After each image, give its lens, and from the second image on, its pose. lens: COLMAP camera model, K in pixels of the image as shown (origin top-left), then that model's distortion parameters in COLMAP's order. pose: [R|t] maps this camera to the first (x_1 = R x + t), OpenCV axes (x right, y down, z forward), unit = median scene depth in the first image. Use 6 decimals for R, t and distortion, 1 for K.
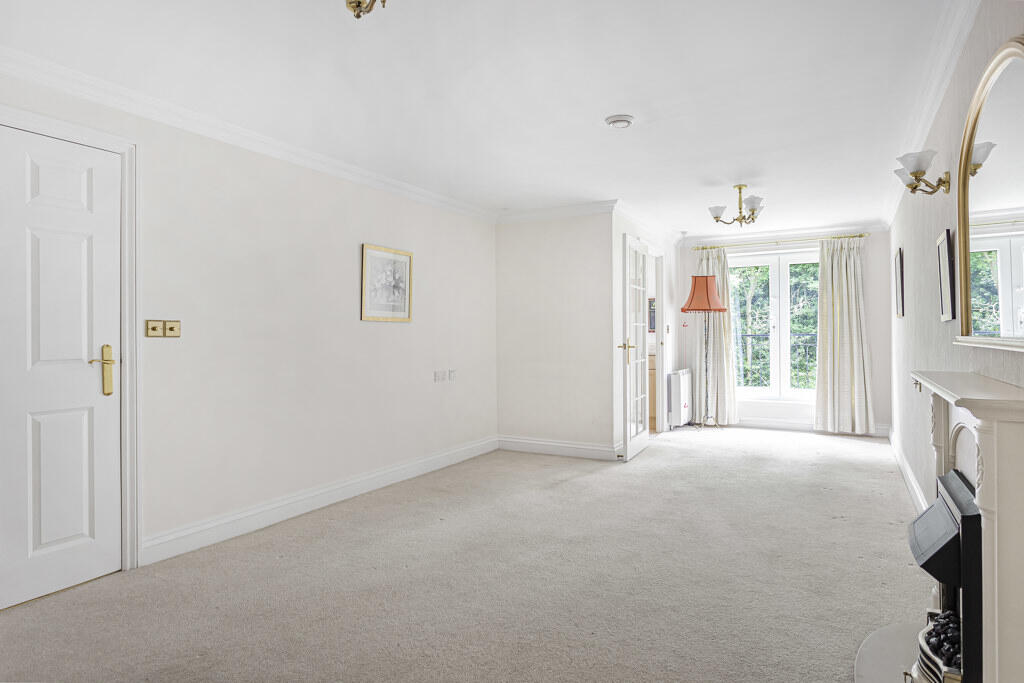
lens RADIAL K [[590.3, 0, 513.8], [0, 590.3, 336.4], [0, 0, 1]] dist [-0.002604, 0.000194]
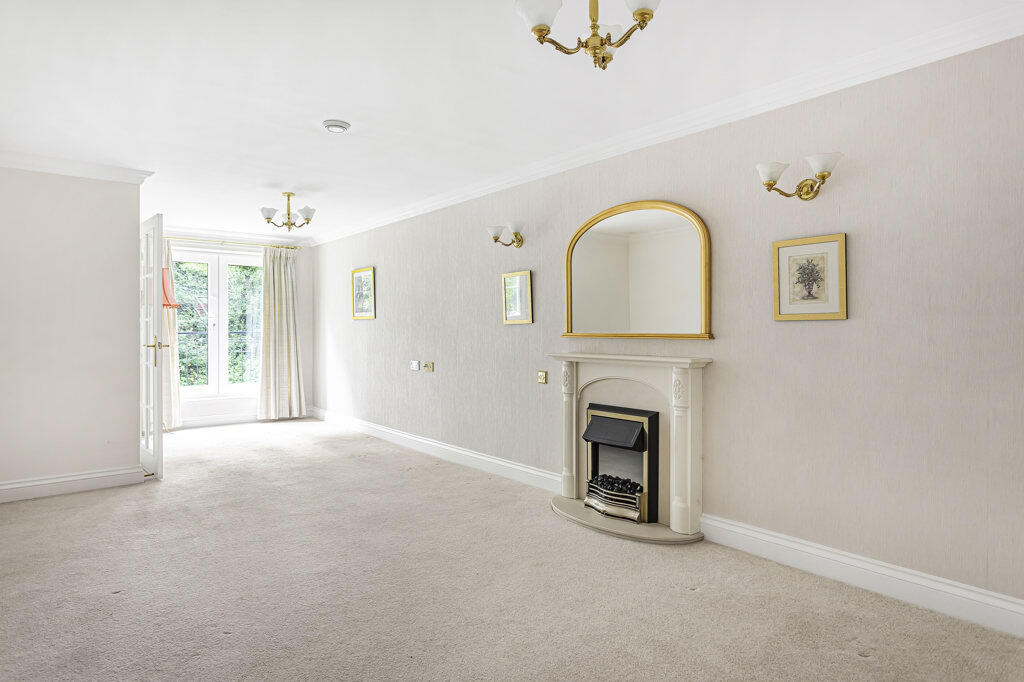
lens RADIAL K [[590.3, 0, 513.8], [0, 590.3, 335.9], [0, 0, 1]] dist [-0.002604, 0.000194]
pose [[0.357654, -0.004311, 0.933844, -0.349222], [0.003185, 0.999989, 0.003396, 0.001437], [-0.933849, 0.001759, 0.357663, 0.172326]]
